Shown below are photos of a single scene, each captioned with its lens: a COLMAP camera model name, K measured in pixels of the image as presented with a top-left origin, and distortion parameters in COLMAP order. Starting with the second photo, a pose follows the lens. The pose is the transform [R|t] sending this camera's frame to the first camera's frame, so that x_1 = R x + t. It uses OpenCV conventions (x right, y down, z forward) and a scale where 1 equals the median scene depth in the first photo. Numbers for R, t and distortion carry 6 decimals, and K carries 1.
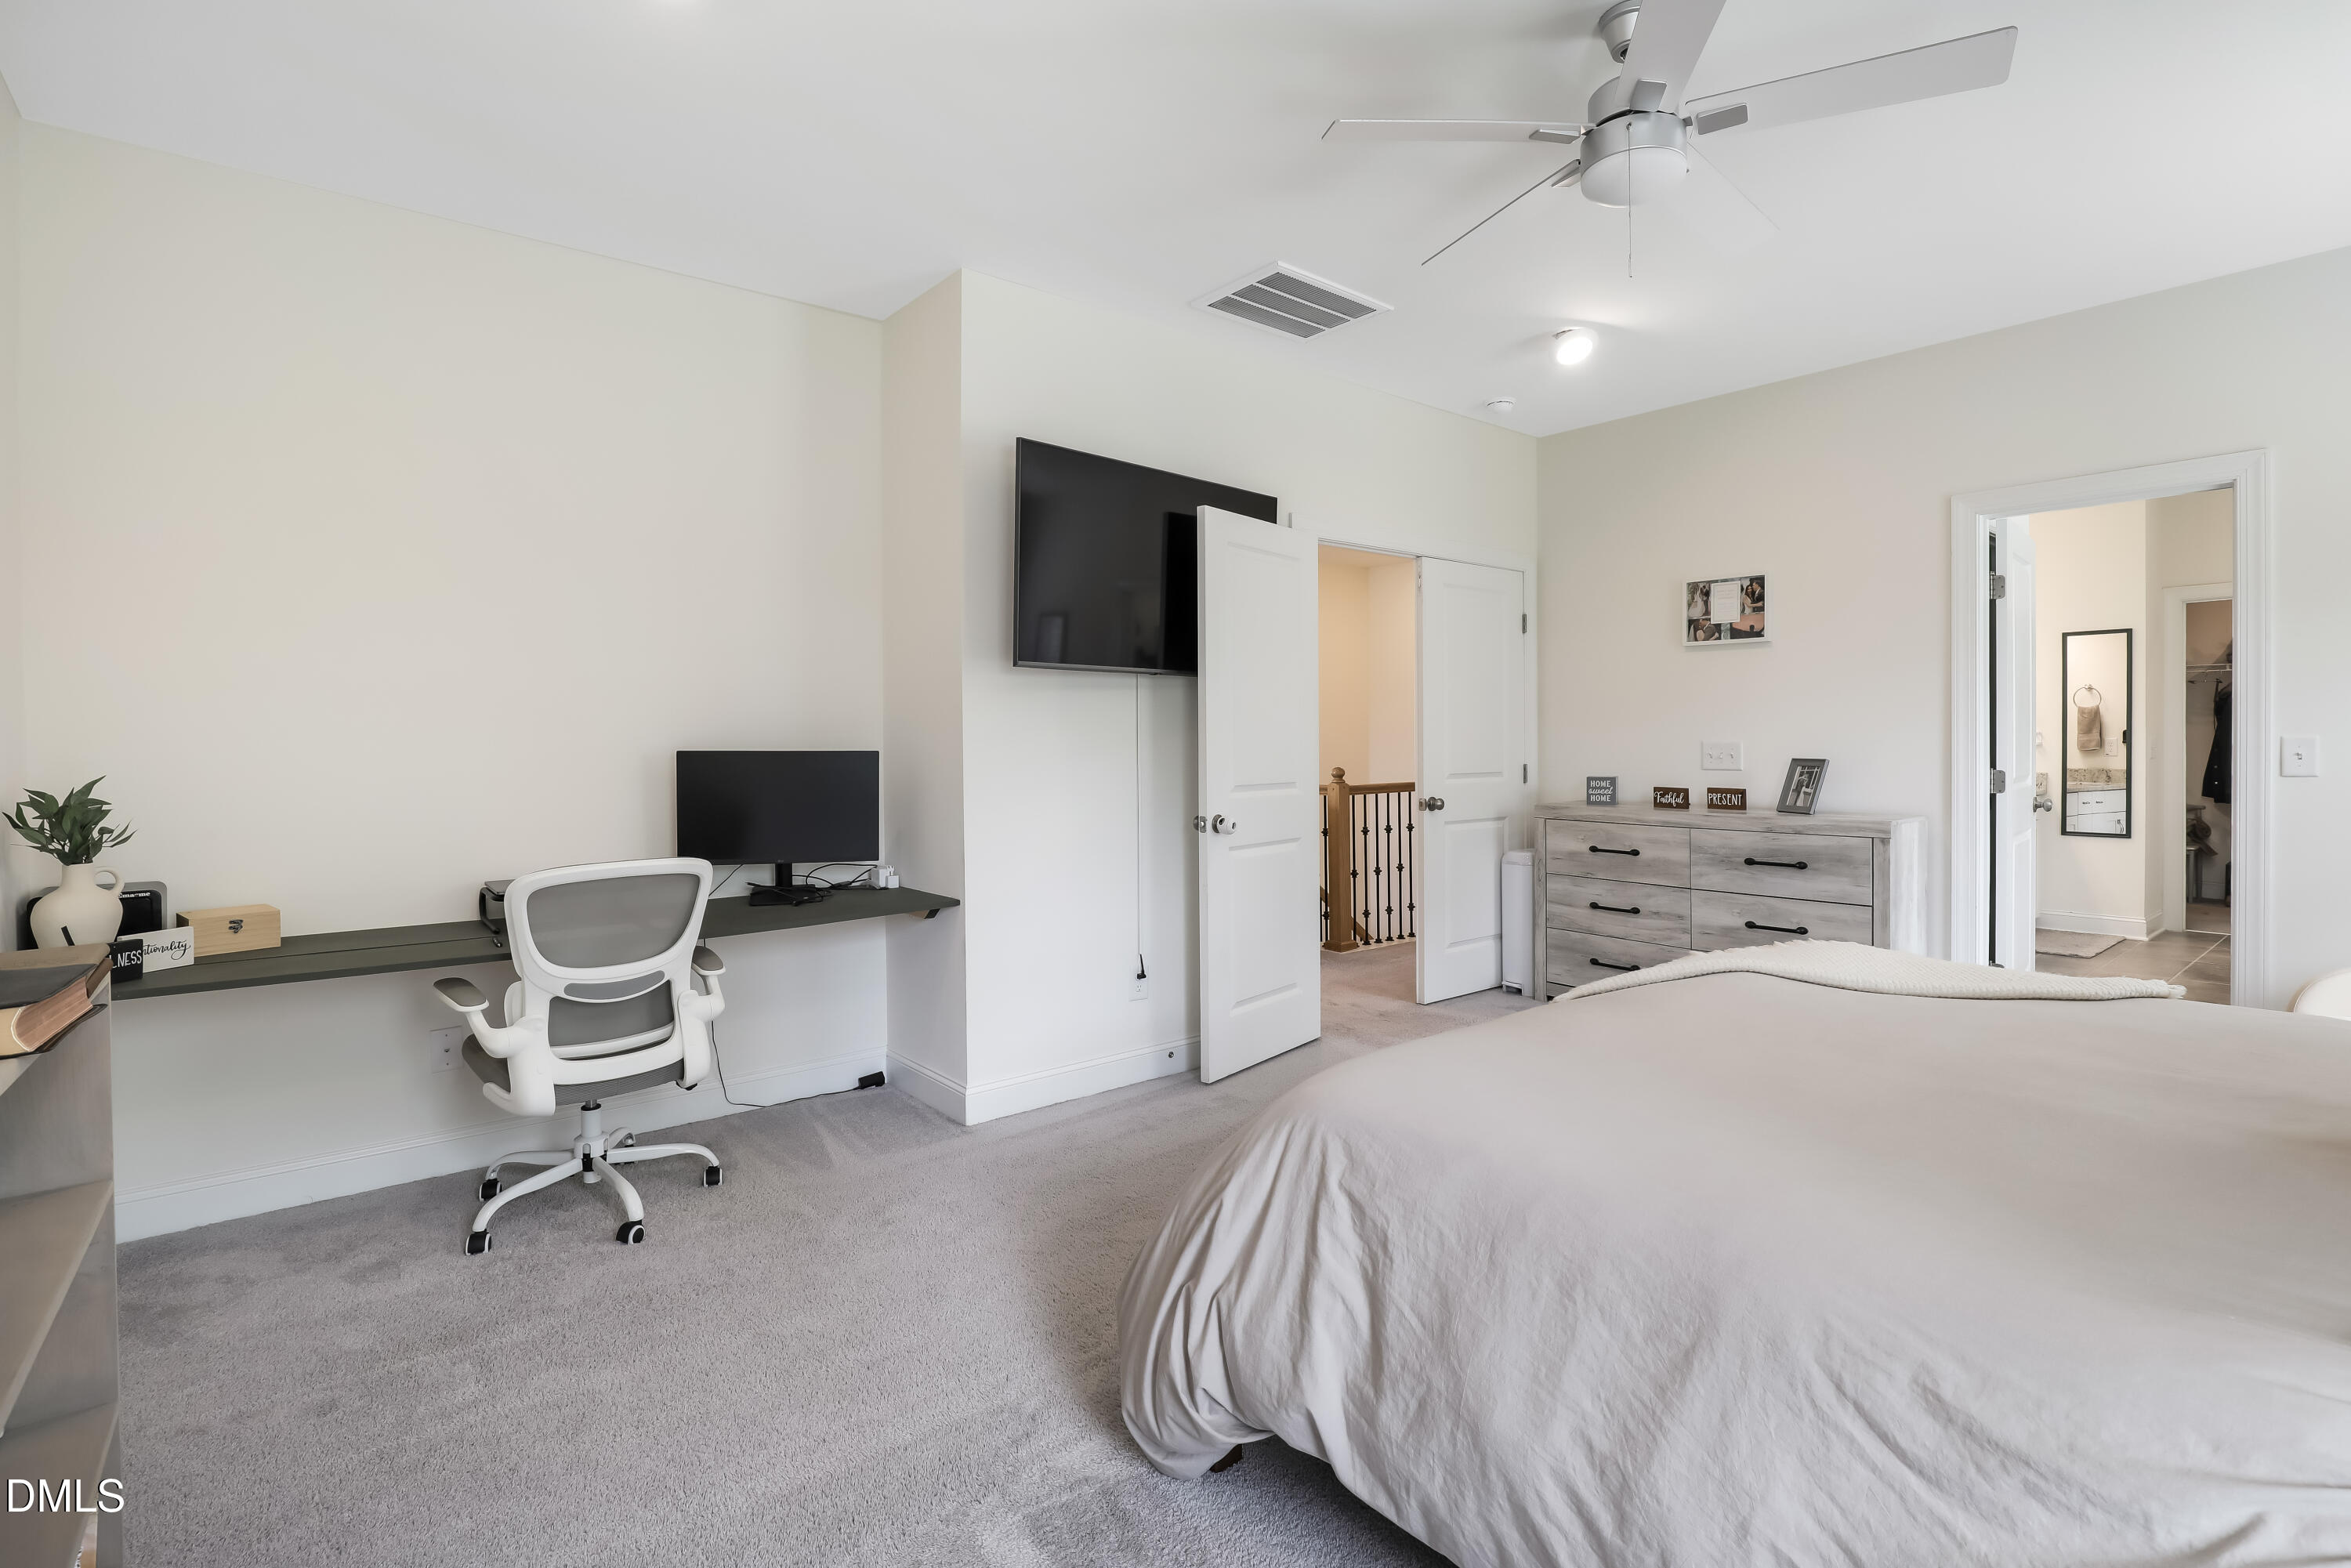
lens RADIAL K [[1115.8, 0, 1179.4], [0, 1115.8, 765.2], [0, 0, 1]] dist [-0.021663, 0.003511]
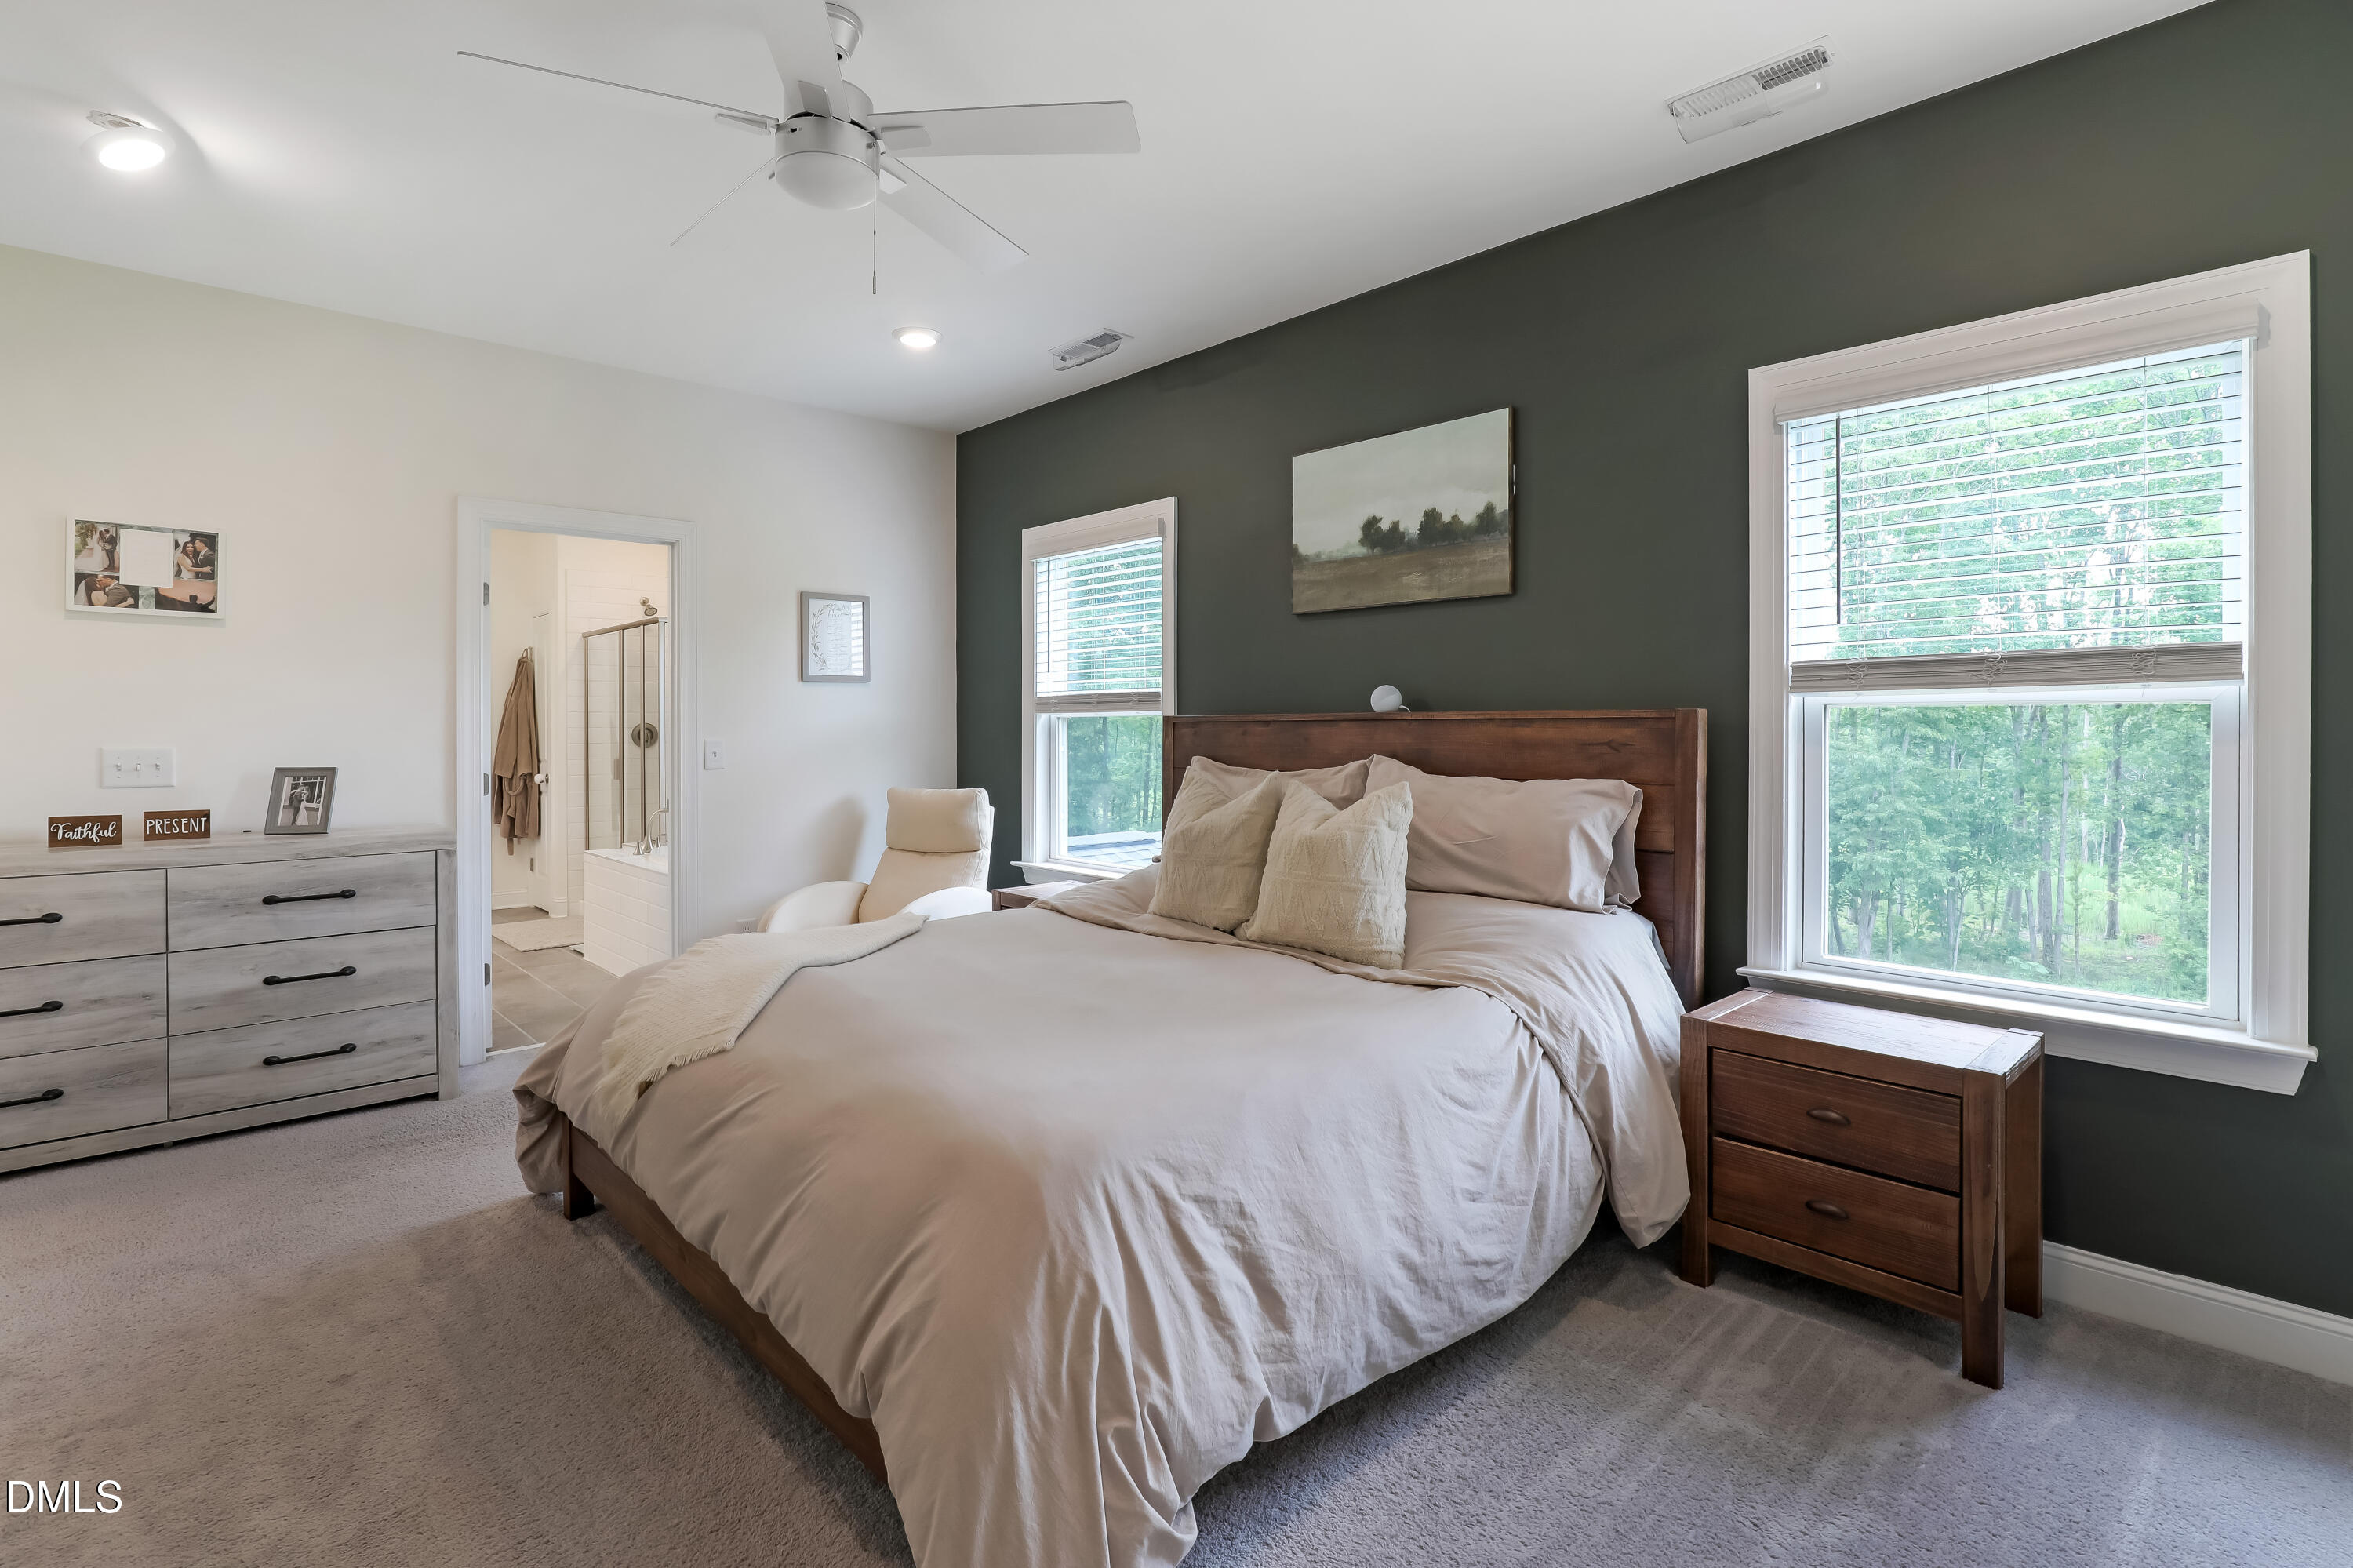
lens RADIAL K [[1116.8, 0, 1222.4], [0, 1116.8, 734.7], [0, 0, 1]] dist [-0.021663, 0.003511]
pose [[-0.091578, 0.001319, 0.995797, -0.302793], [0.025349, 0.999678, 0.001007, -0.013162], [-0.995475, 0.025335, -0.091582, 0.370927]]
